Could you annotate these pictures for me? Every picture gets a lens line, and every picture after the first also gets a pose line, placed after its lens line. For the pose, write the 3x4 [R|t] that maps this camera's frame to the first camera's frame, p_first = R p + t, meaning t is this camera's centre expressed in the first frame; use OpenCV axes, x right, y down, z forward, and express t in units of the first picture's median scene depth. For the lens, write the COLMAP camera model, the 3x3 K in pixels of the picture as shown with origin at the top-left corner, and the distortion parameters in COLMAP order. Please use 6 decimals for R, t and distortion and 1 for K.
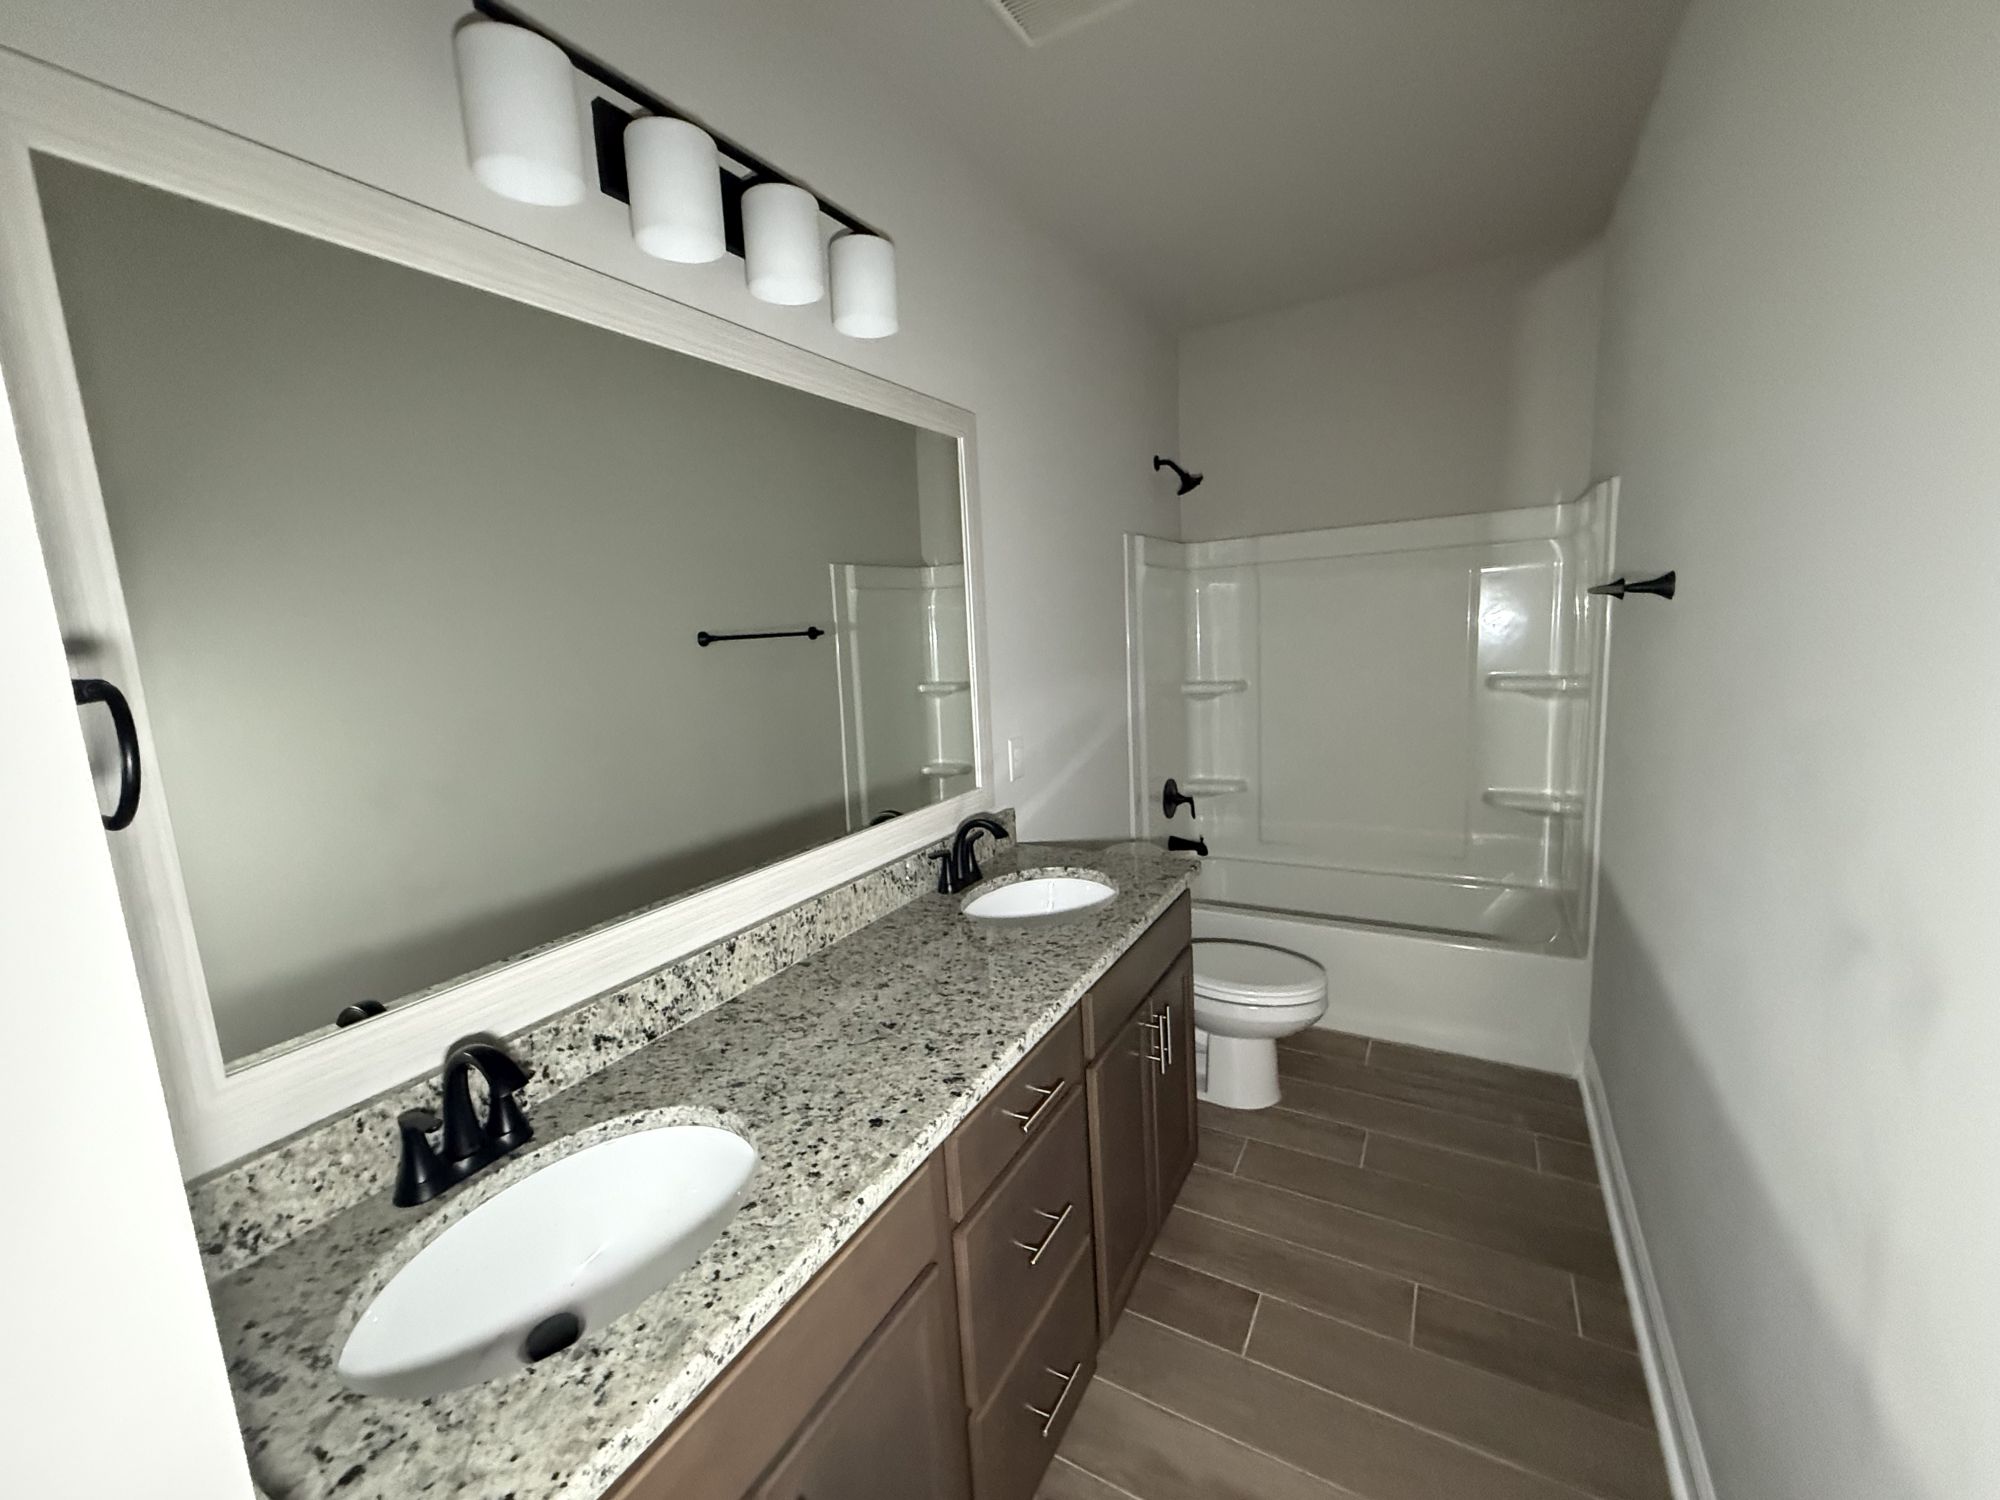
lens RADIAL K [[795.4, 0, 1007.5], [0, 795.4, 735.7], [0, 0, 1]] dist [-0.002690, -0.000665]
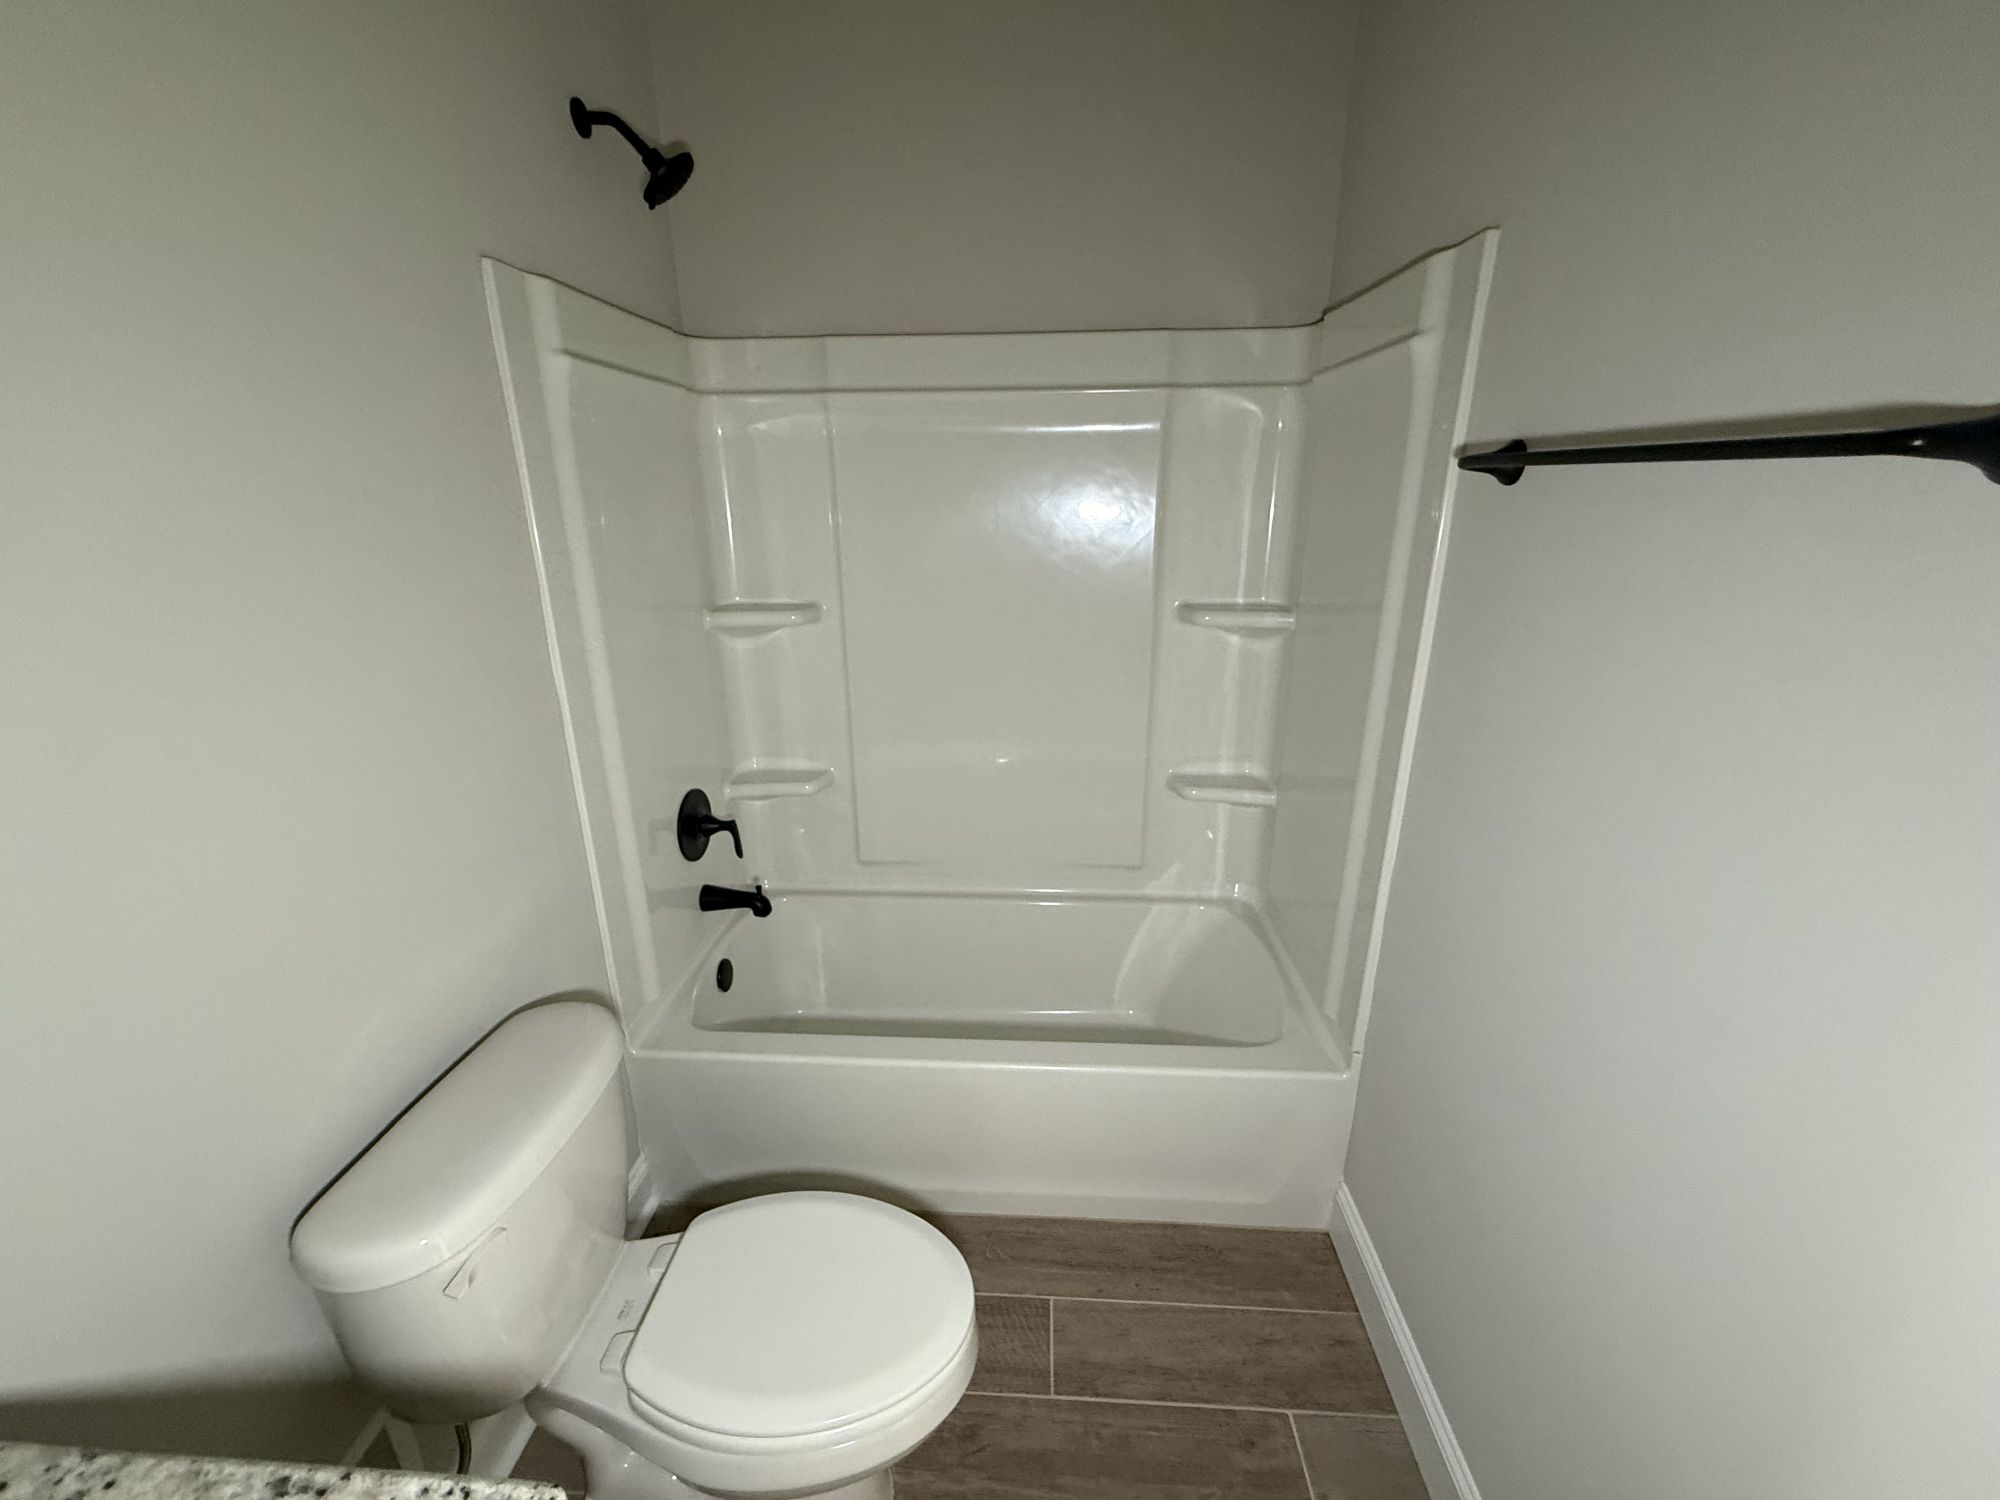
lens RADIAL K [[795.4, 0, 988.3], [0, 795.4, 744.5], [0, 0, 1]] dist [-0.002690, -0.000665]
pose [[0.901235, -0.086269, 0.424656, 0.160603], [0.020473, 0.987365, 0.157134, -0.060249], [-0.432847, -0.132920, 0.891614, 0.433177]]
